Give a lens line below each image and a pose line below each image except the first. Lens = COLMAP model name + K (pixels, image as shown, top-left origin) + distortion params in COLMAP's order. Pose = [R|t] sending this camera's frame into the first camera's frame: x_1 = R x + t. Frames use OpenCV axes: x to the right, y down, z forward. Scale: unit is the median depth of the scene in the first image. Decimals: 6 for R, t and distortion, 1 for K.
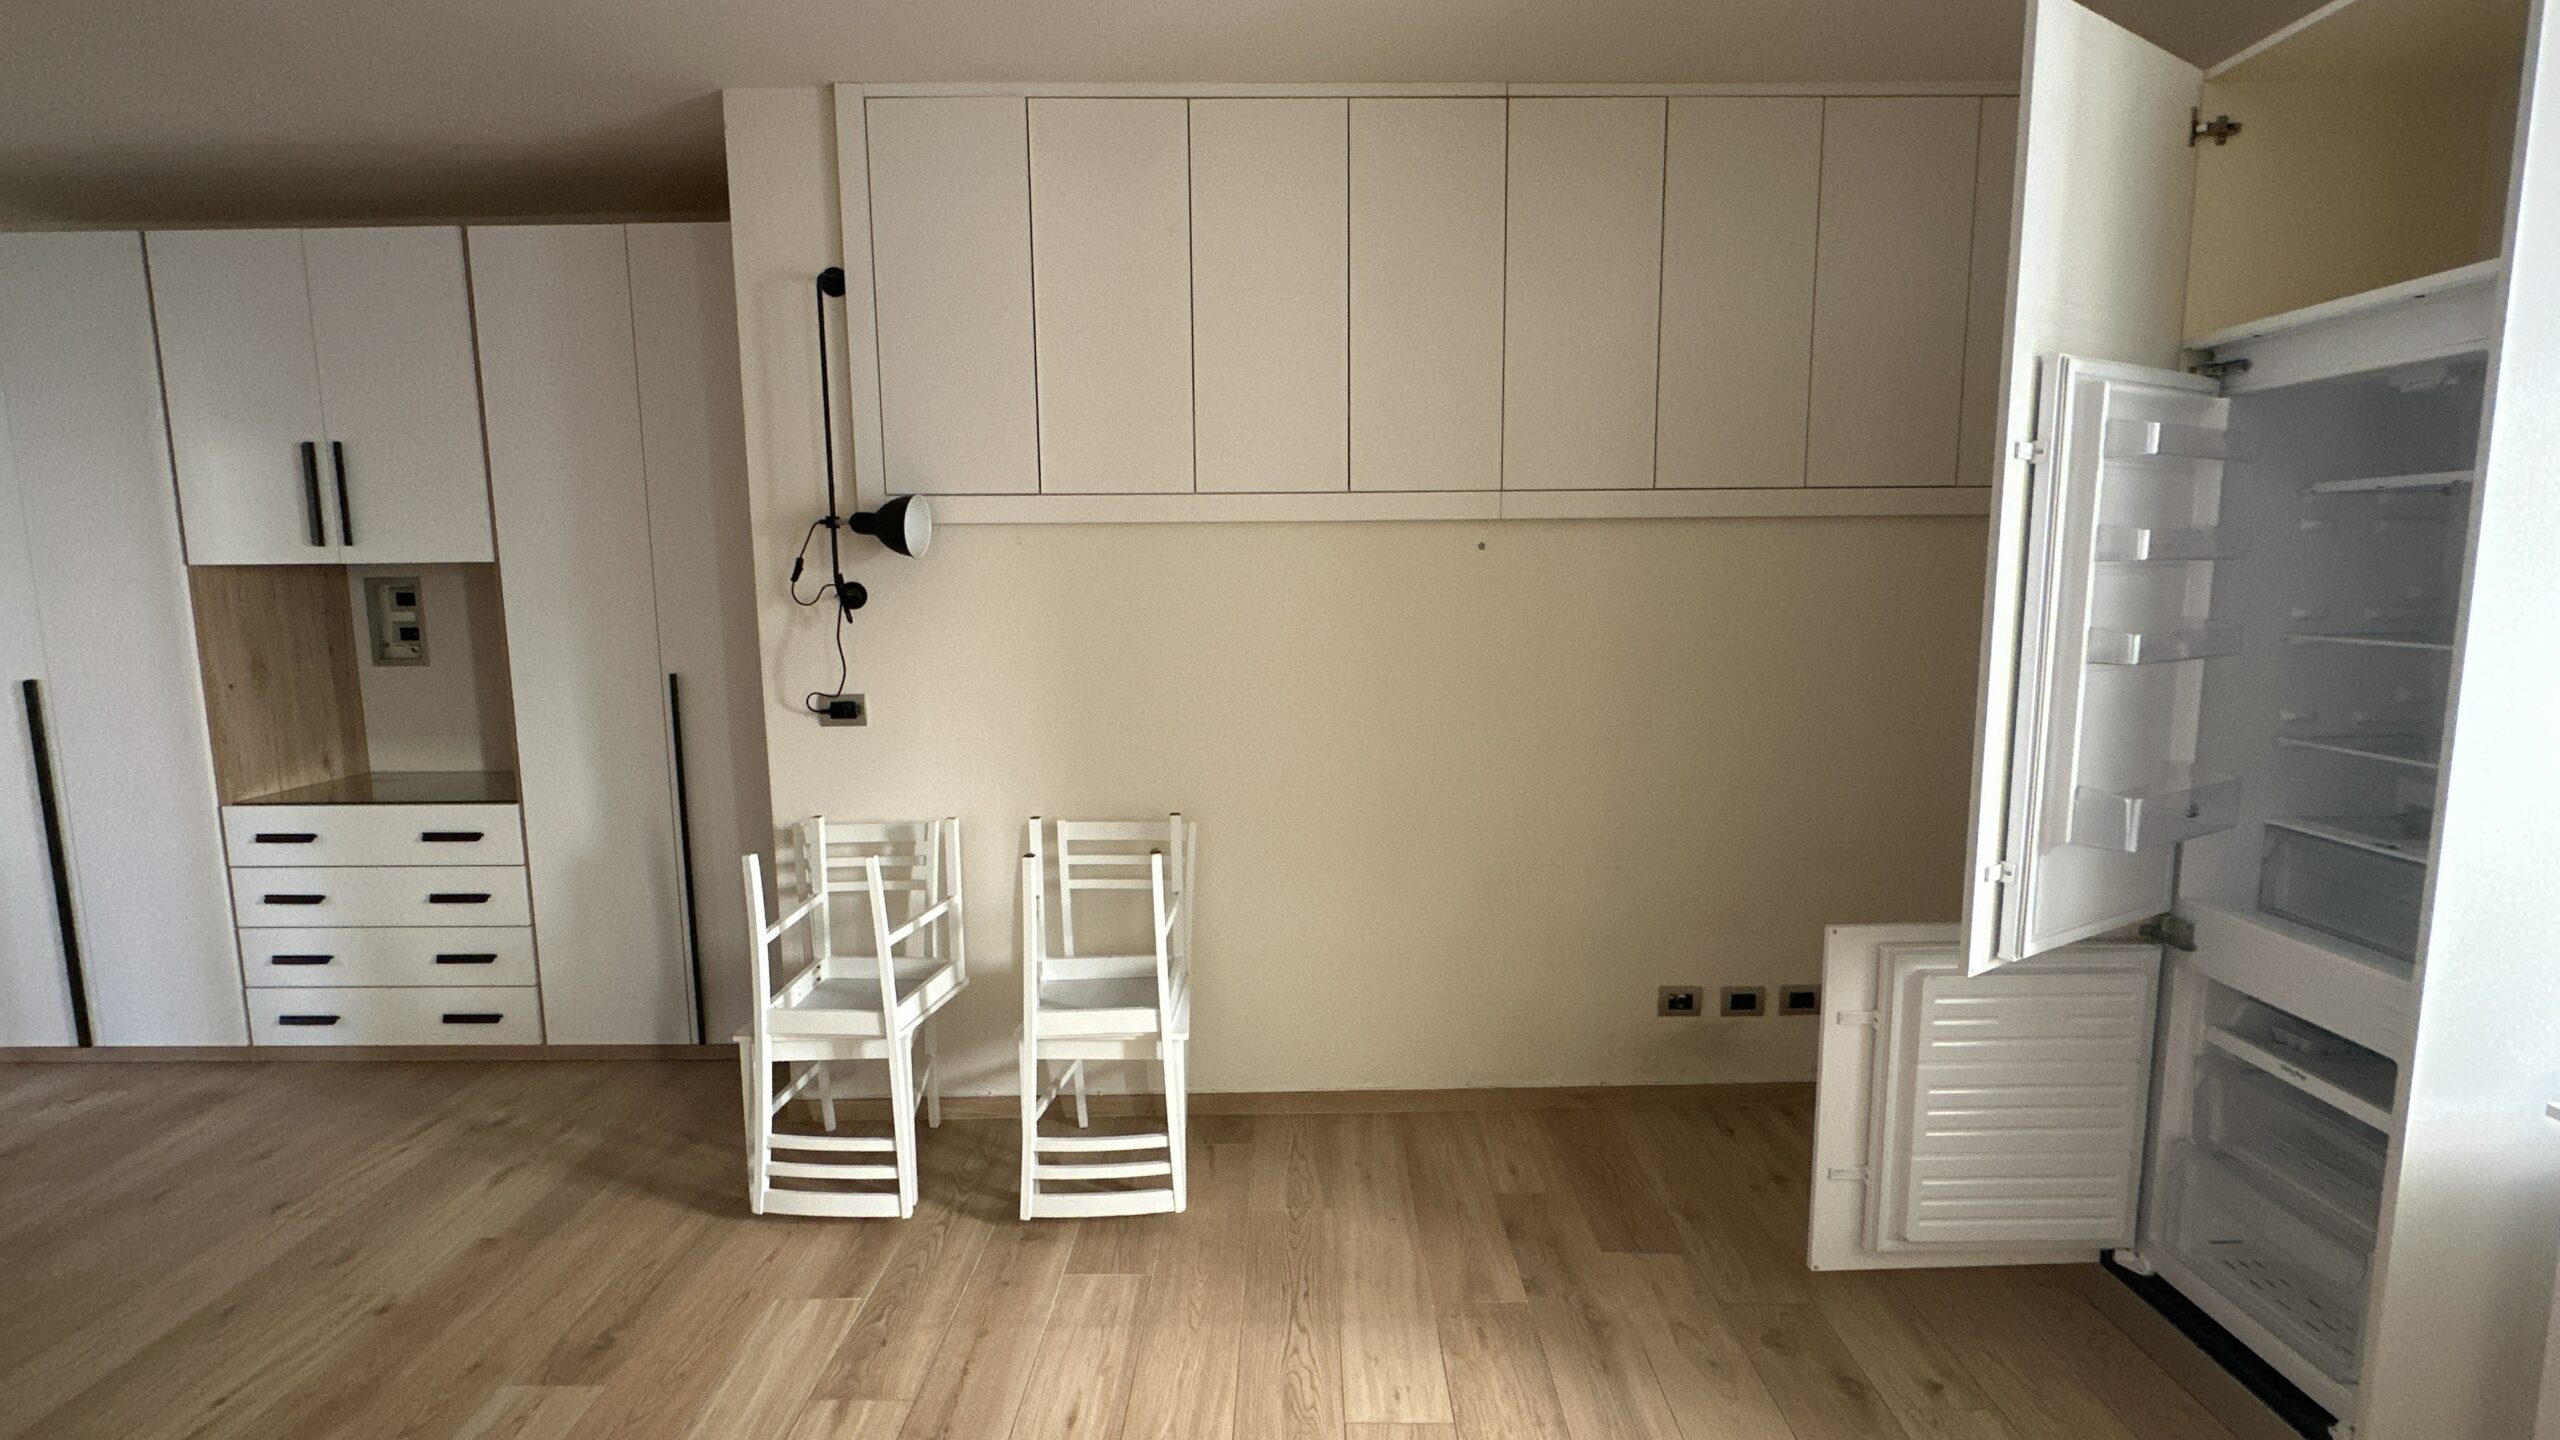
lens RADIAL K [[1159.5, 0, 1279.4], [0, 1159.5, 724.5], [0, 0, 1]] dist [-0.001379, 0.000421]
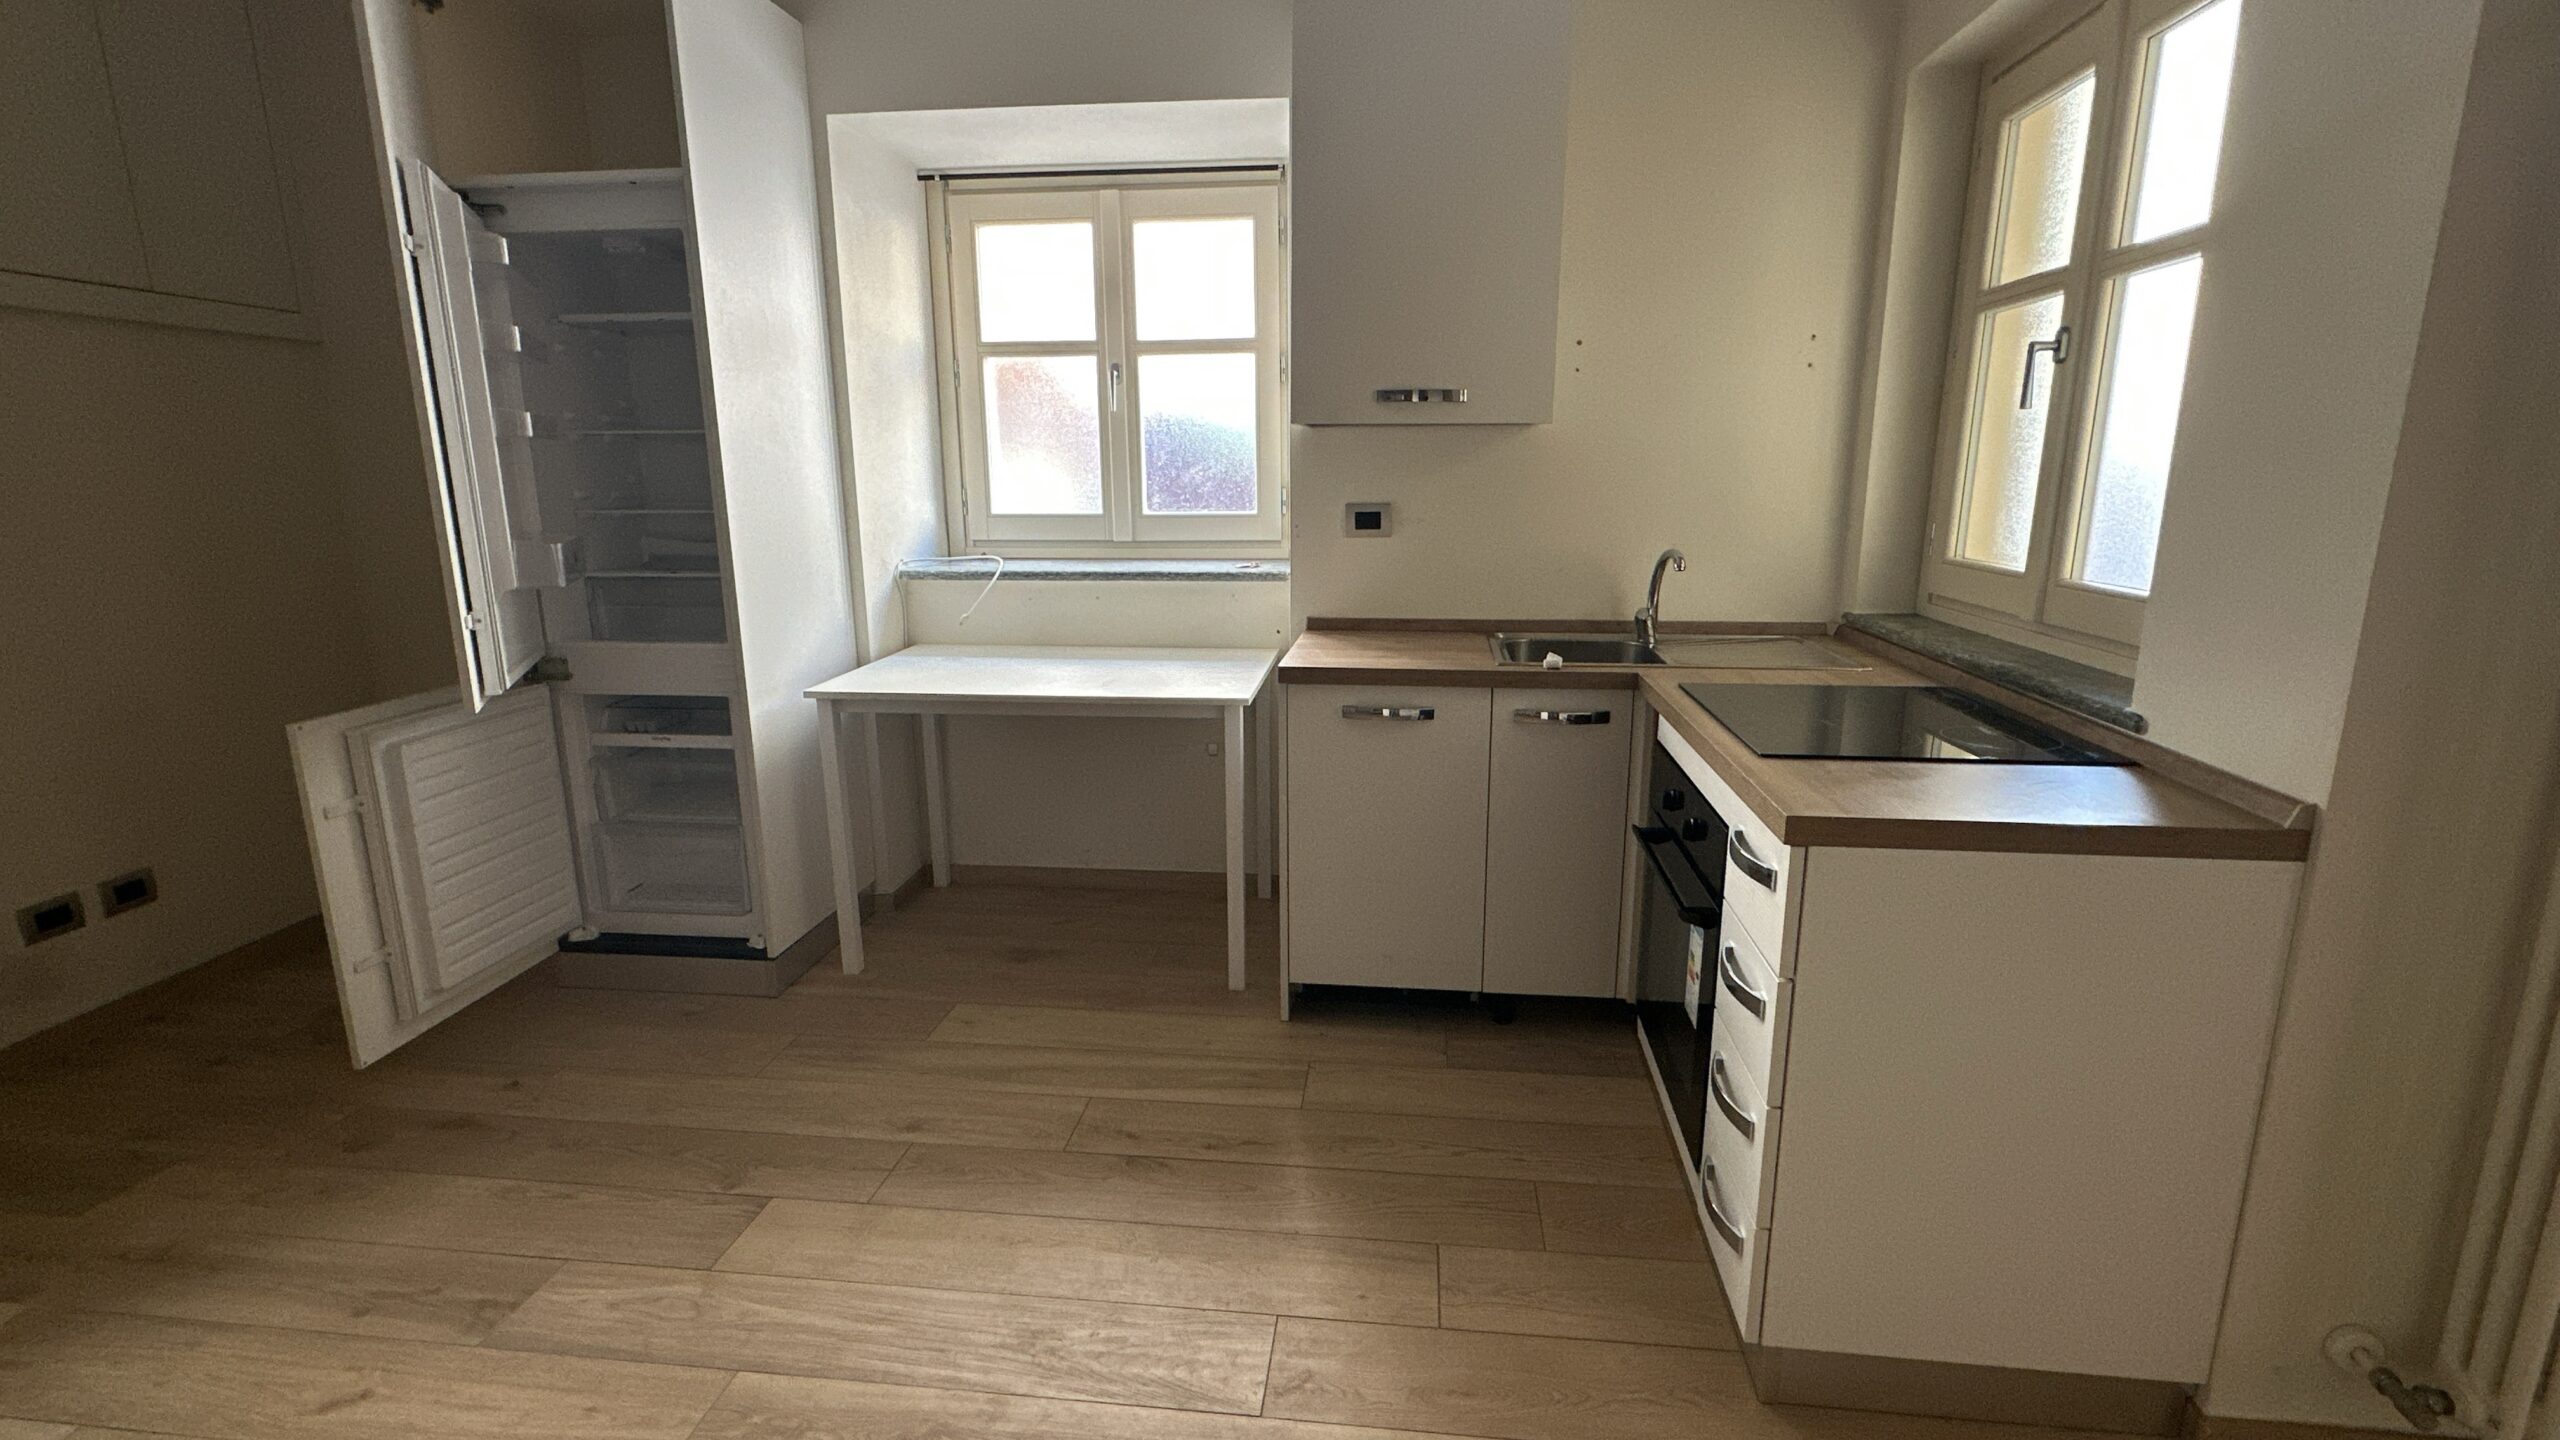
lens RADIAL K [[1159.5, 0, 1279.4], [0, 1159.5, 724.5], [0, 0, 1]] dist [-0.001379, 0.000421]
pose [[0.100597, -0.207473, 0.973055, -0.261022], [0.136938, 0.971595, 0.193005, 0.066066], [-0.985458, 0.113833, 0.126150, 0.037665]]
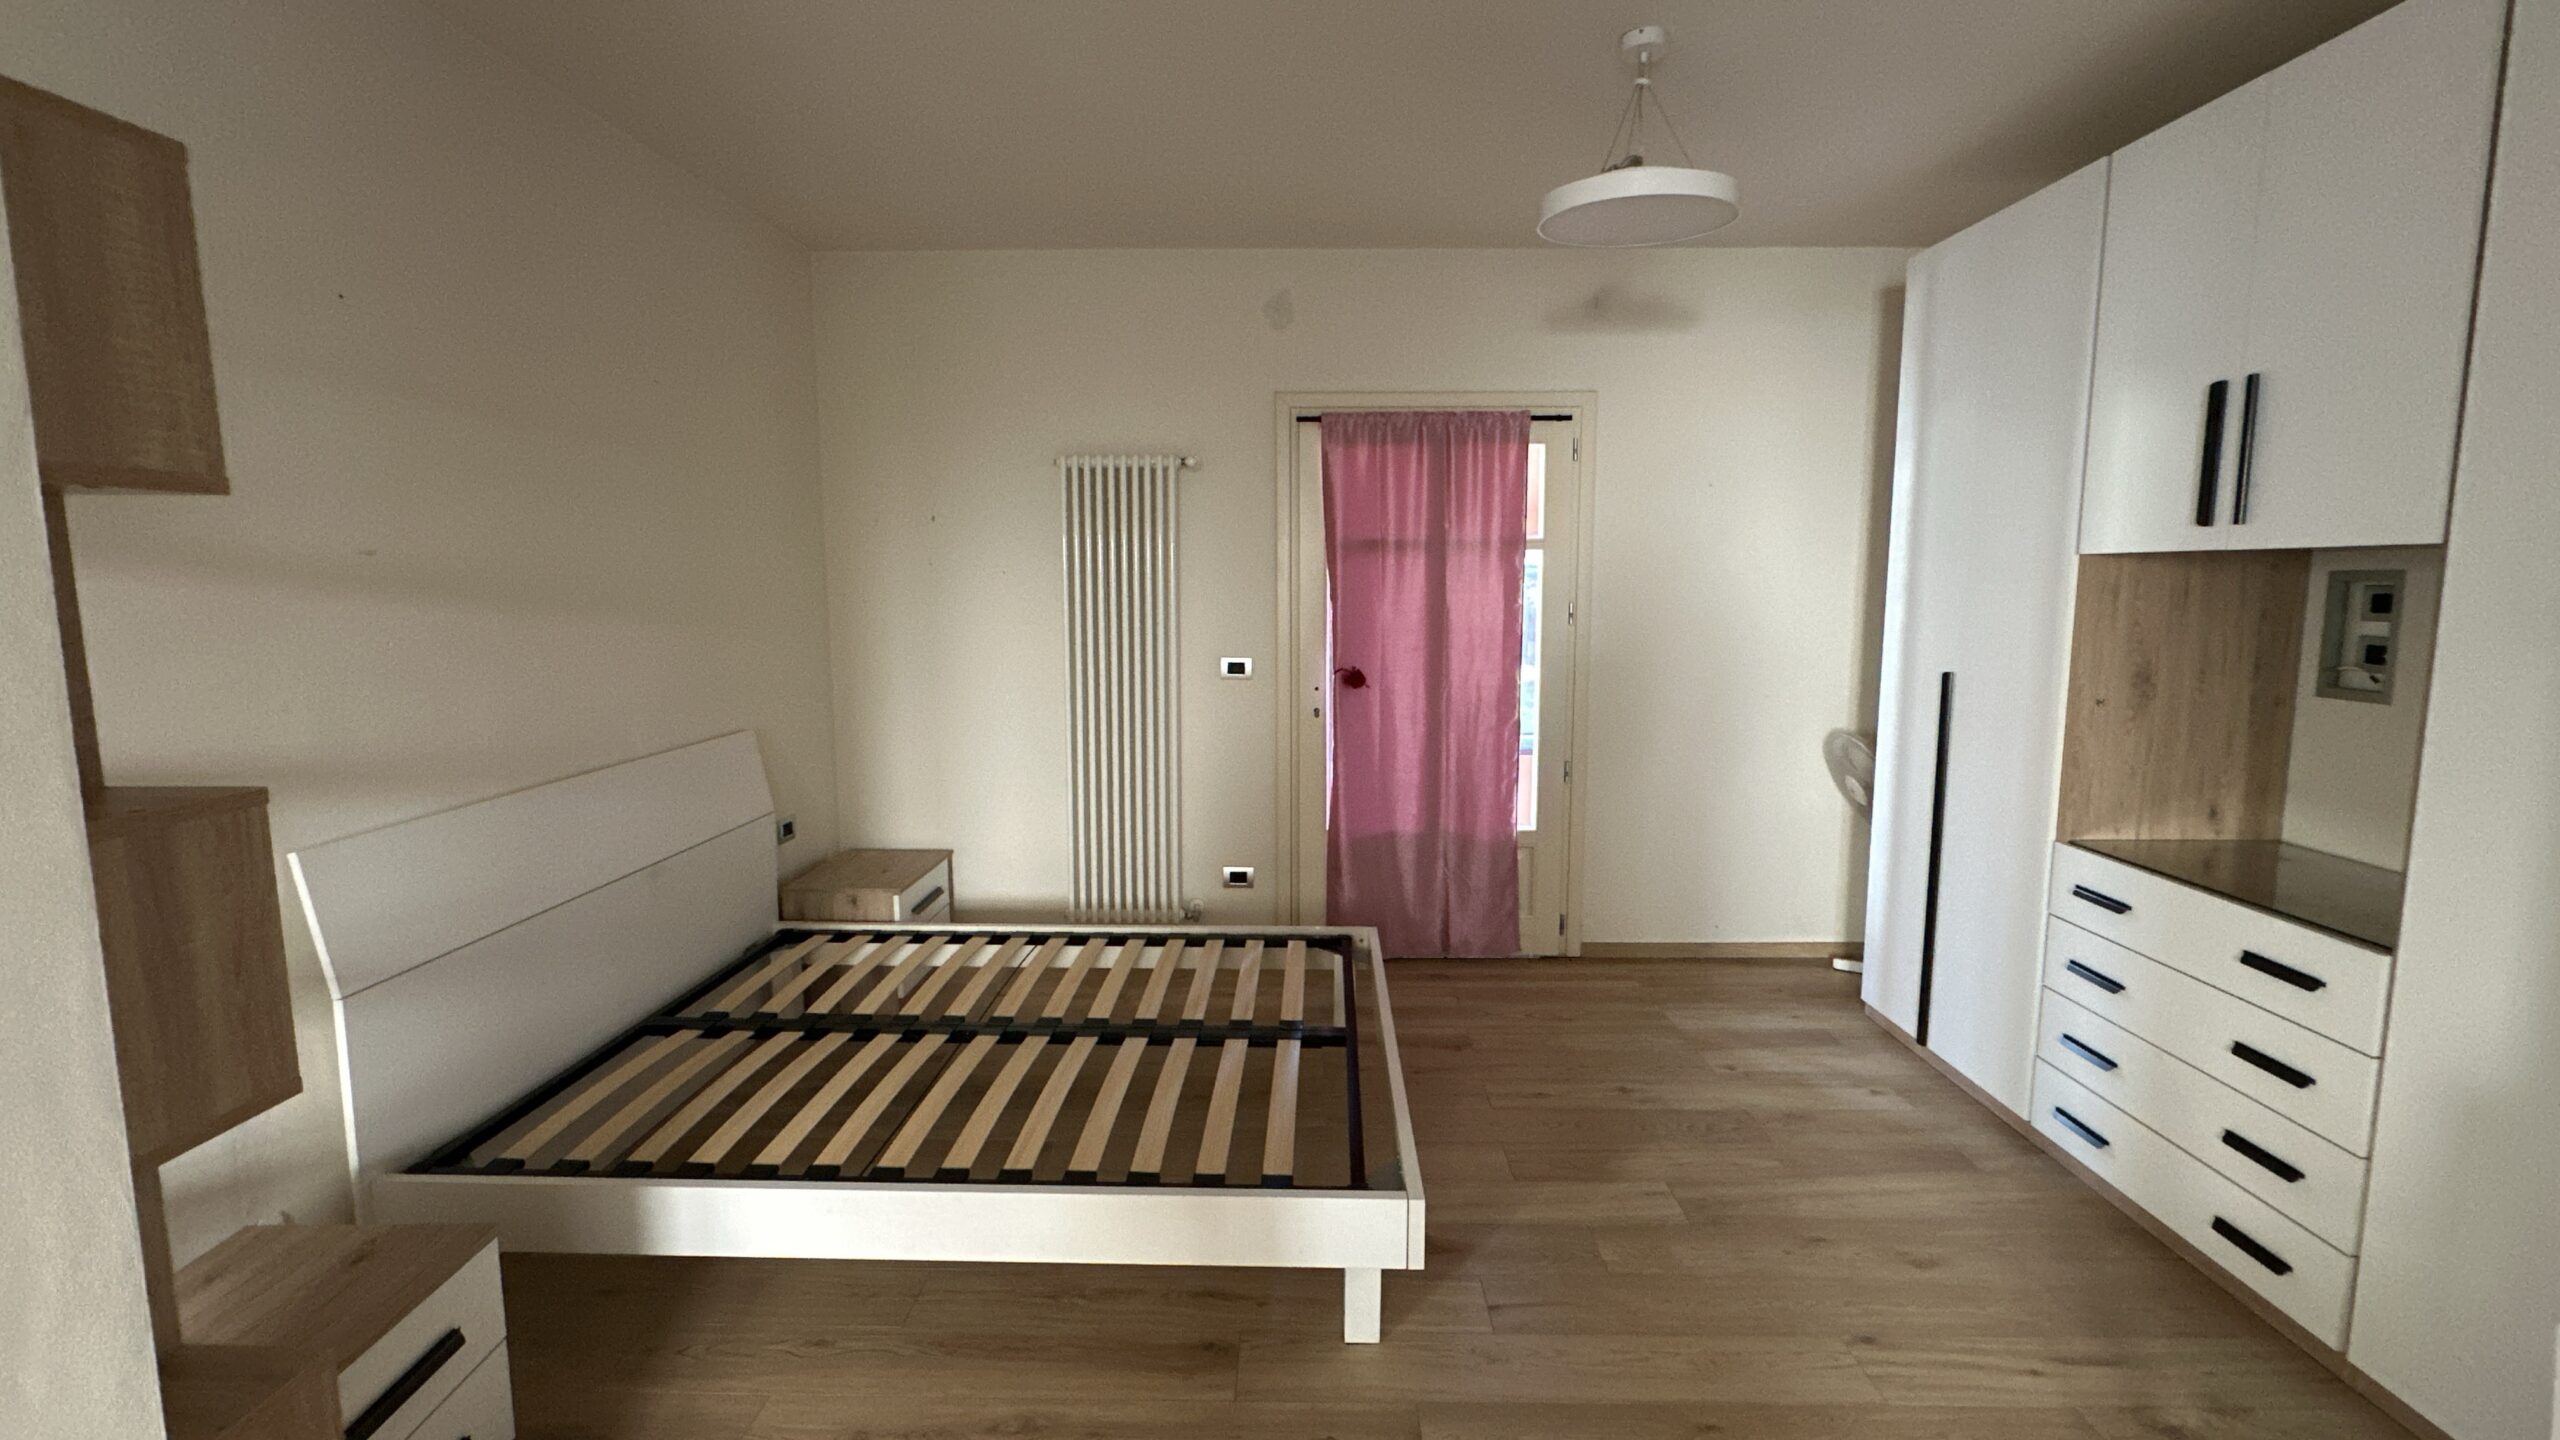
lens RADIAL K [[1159.5, 0, 1279.4], [0, 1159.5, 724.5], [0, 0, 1]] dist [-0.001379, 0.000421]
pose [[0.003572, 0.136024, -0.990699, -0.095968], [-0.131343, 0.982187, 0.134381, -0.053900], [0.991331, 0.129641, 0.021374, 0.428433]]
